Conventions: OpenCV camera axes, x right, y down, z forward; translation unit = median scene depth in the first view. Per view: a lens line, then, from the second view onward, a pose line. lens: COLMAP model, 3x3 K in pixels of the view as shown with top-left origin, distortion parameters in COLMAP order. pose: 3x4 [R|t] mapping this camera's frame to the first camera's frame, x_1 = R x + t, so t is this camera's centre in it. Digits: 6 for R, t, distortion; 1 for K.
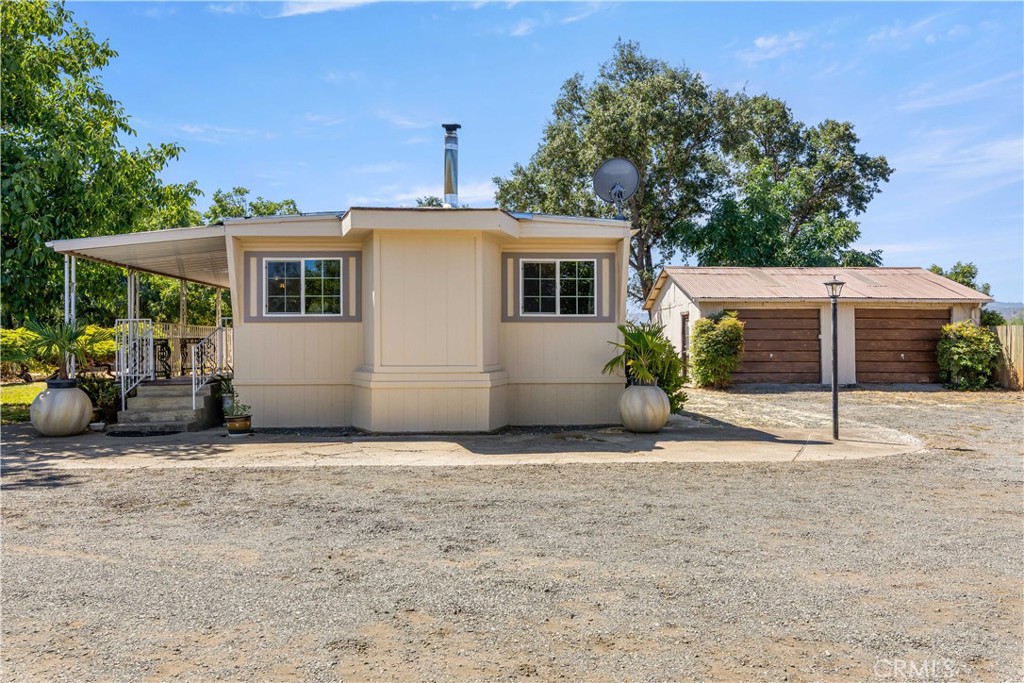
lens RADIAL K [[737.1, 0, 512.1], [0, 737.1, 341.4], [0, 0, 1]] dist [0.004018, -0.001741]
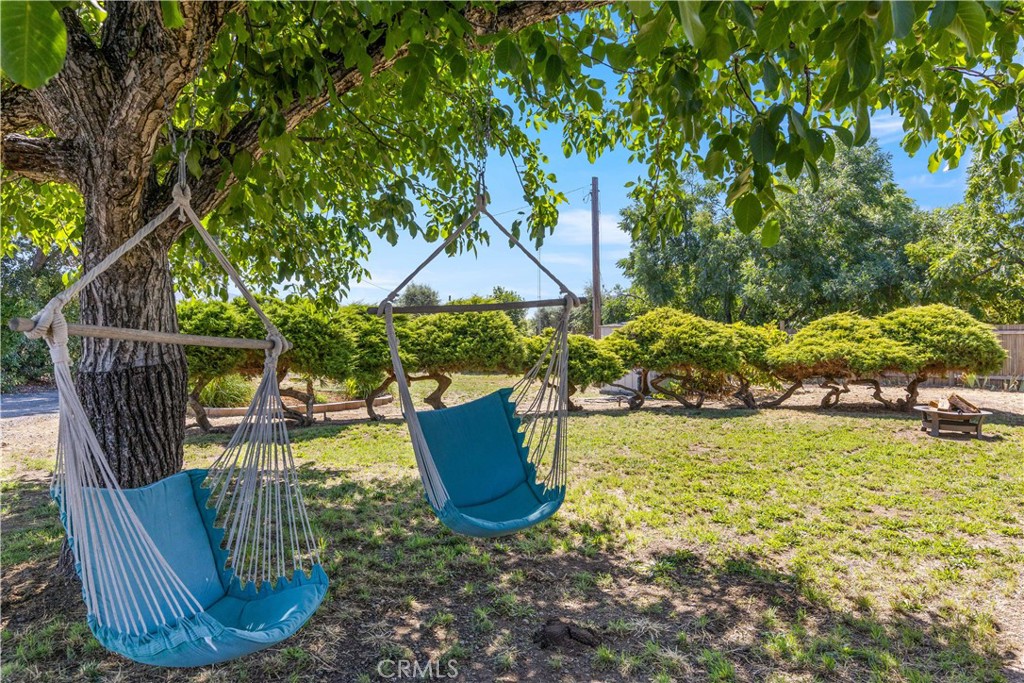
lens RADIAL K [[645.3, 0, 512.1], [0, 645.3, 343.2], [0, 0, 1]] dist [-0.000580, -0.002036]
pose [[0.596610, -0.003931, -0.802522, -0.320471], [-0.000277, 0.999987, -0.005103, 0.004982], [0.802531, 0.003267, 0.596601, 0.487967]]
